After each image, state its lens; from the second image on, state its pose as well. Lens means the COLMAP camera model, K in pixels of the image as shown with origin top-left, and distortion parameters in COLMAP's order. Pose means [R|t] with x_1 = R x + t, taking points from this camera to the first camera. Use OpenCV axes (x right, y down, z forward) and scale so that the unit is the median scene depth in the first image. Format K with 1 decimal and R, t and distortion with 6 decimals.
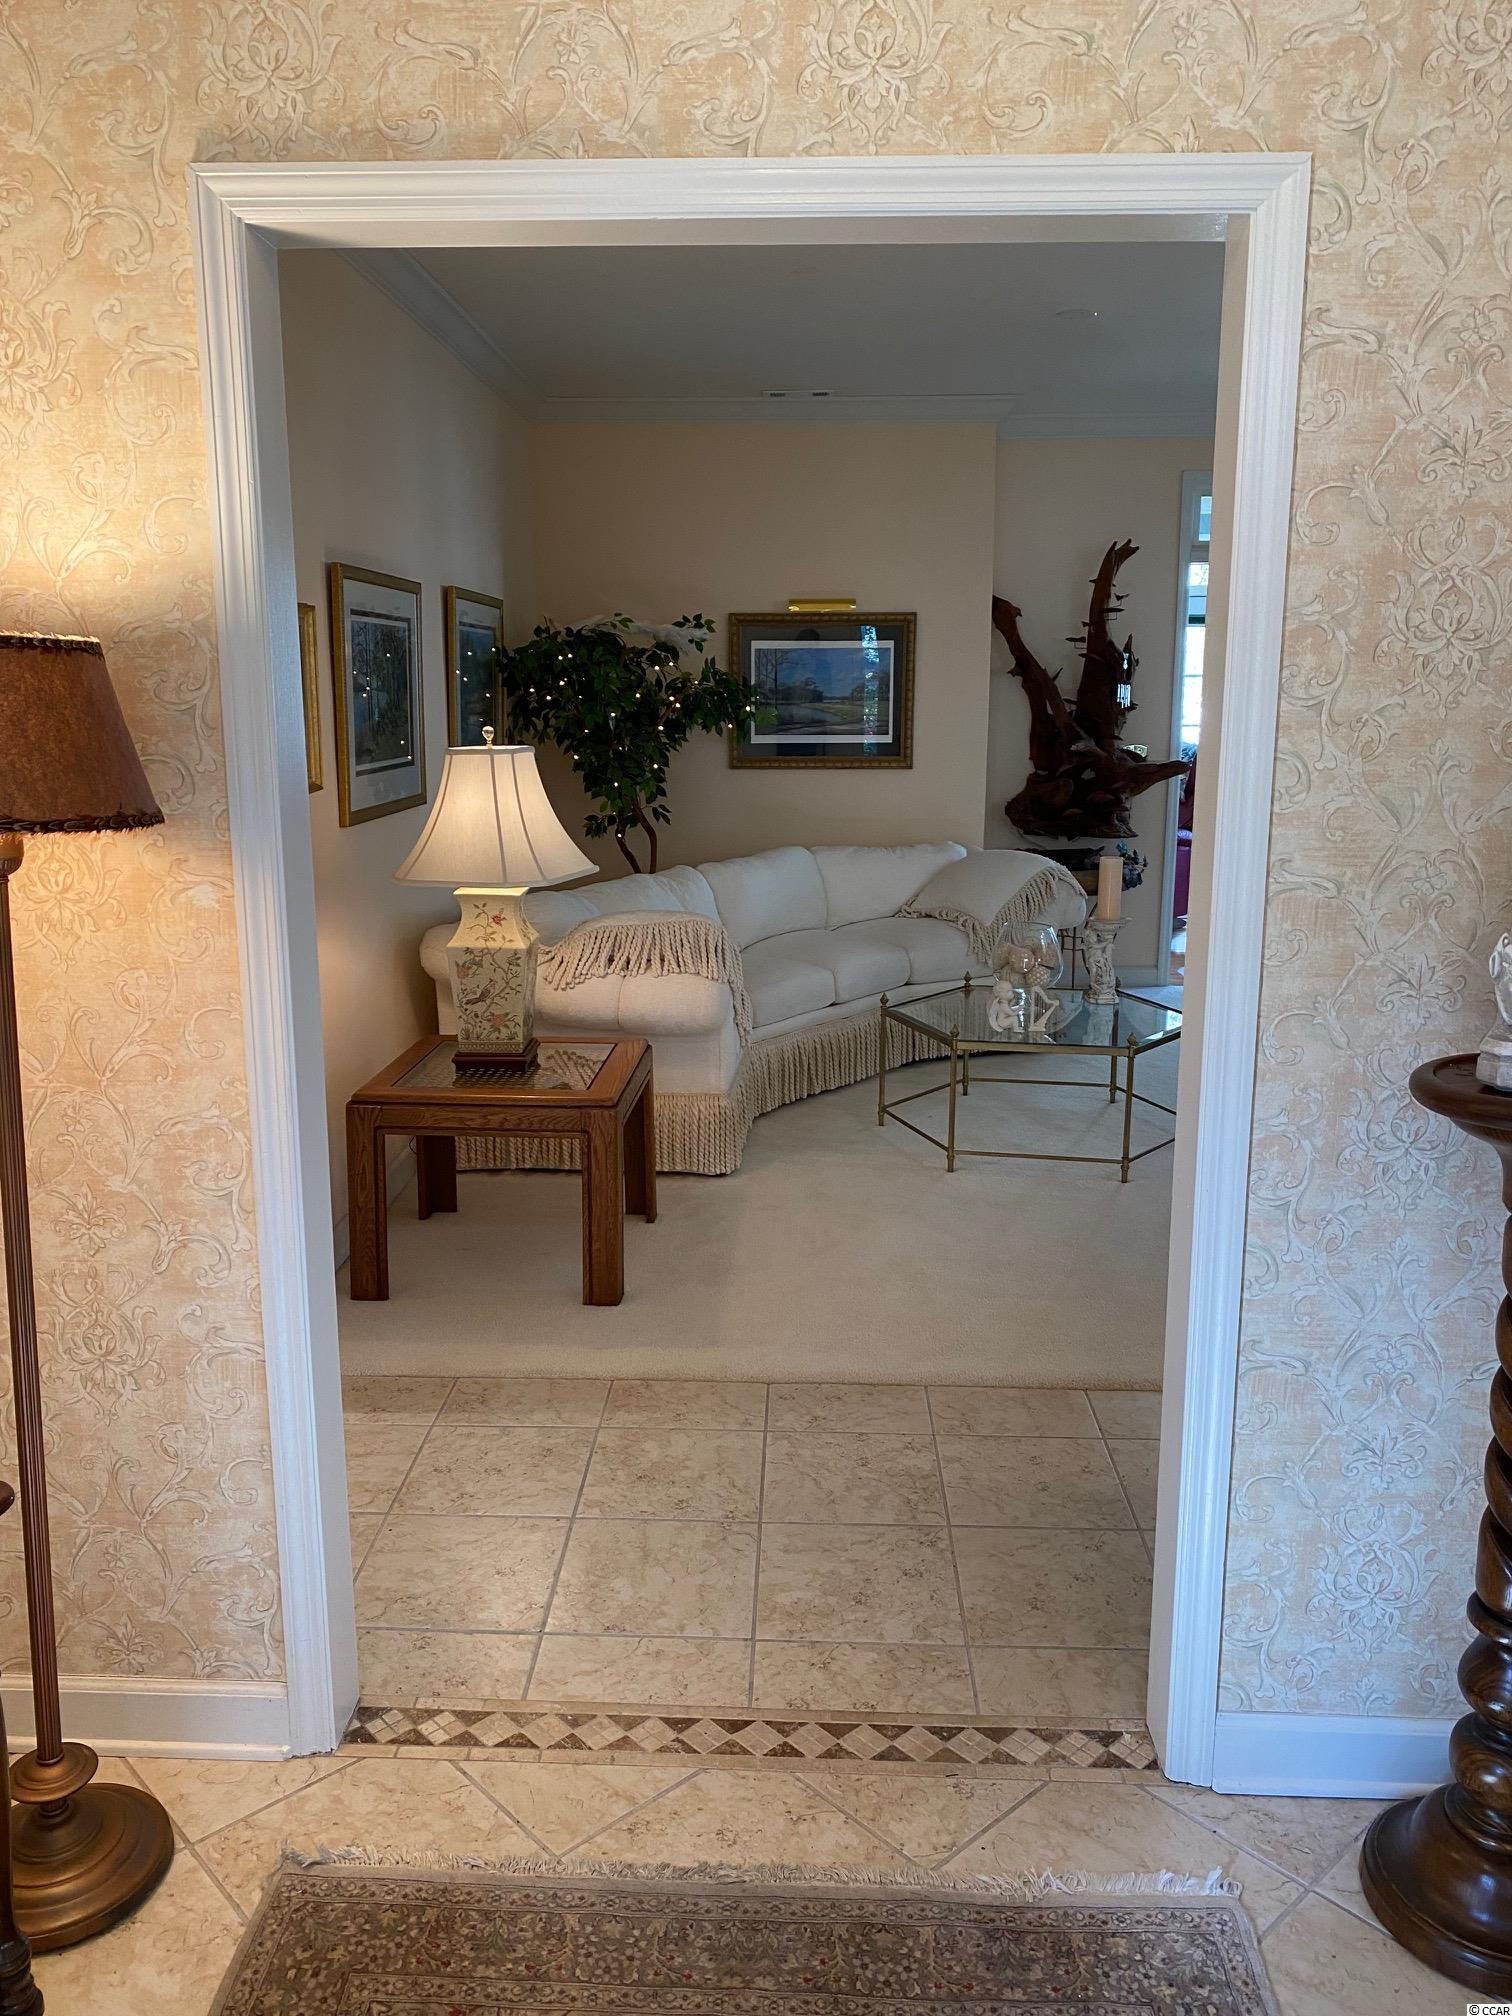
lens RADIAL K [[1534.6, 0, 749.8], [0, 1534.6, 1000.4], [0, 0, 1]] dist [0.055781, -0.069104]
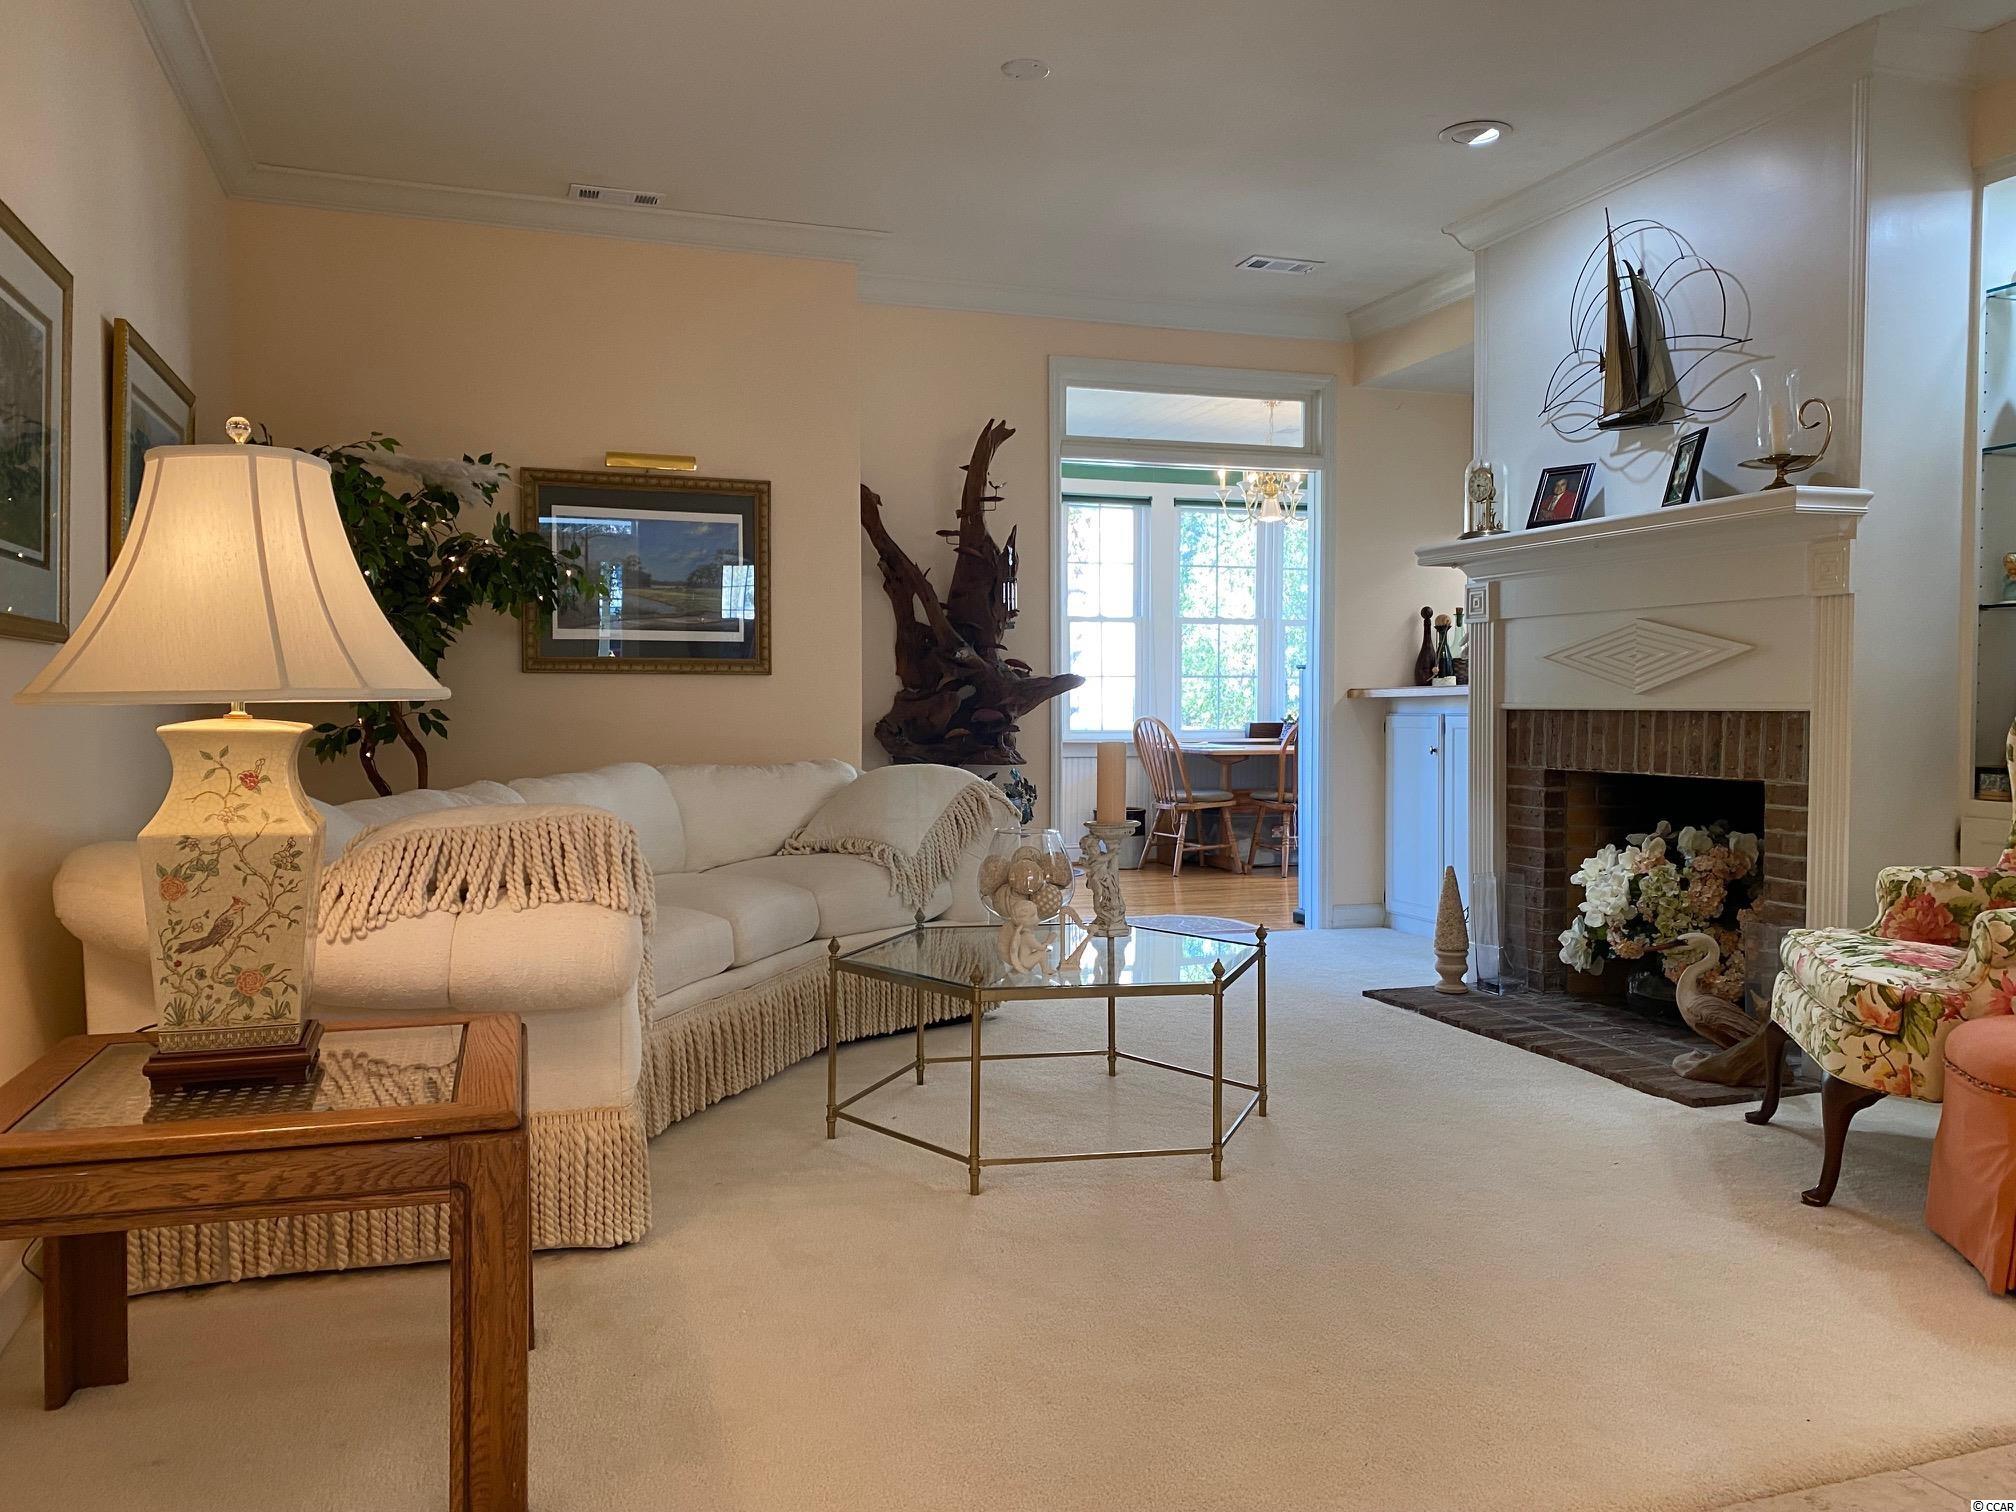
lens RADIAL K [[1534.6, 0, 1009.8], [0, 1534.6, 752.3], [0, 0, 1]] dist [0.055781, -0.069104]
pose [[0.931122, -0.007355, 0.364635, -0.085411], [0.070176, 0.984727, -0.159336, 0.027725], [-0.357894, 0.173950, 0.917417, 0.316297]]
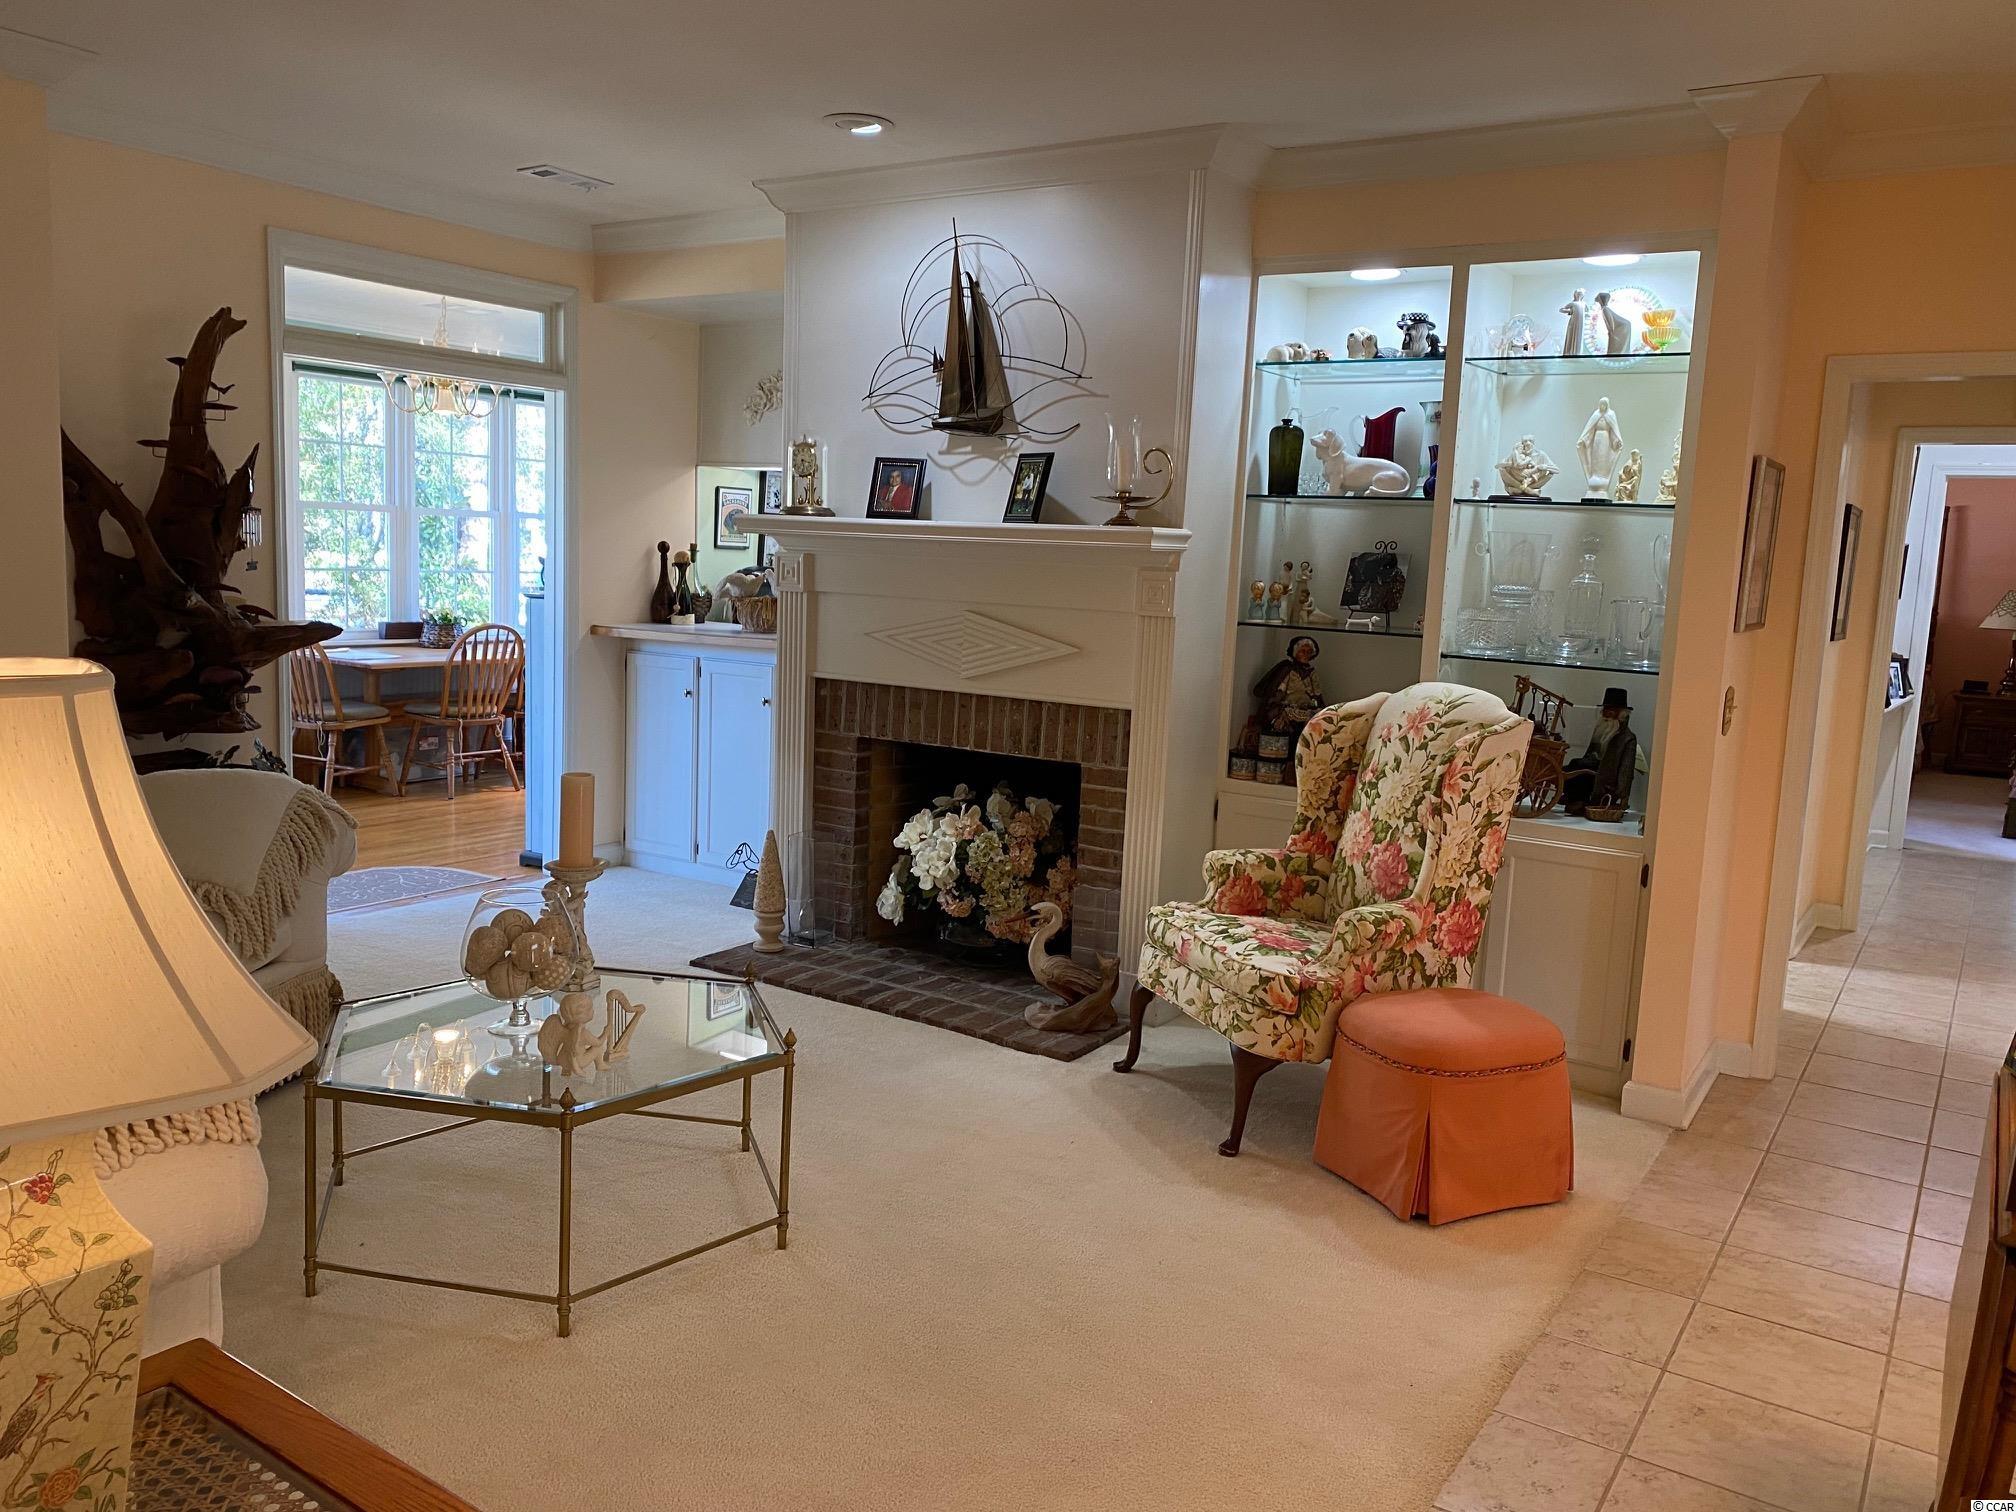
lens RADIAL K [[1534.6, 0, 986.9], [0, 1534.6, 748.0], [0, 0, 1]] dist [0.055781, -0.069104]
pose [[0.522934, -0.084109, 0.848213, -0.240378], [0.130419, 0.991298, 0.017892, -0.090501], [-0.842336, 0.101266, 0.529353, 0.471398]]
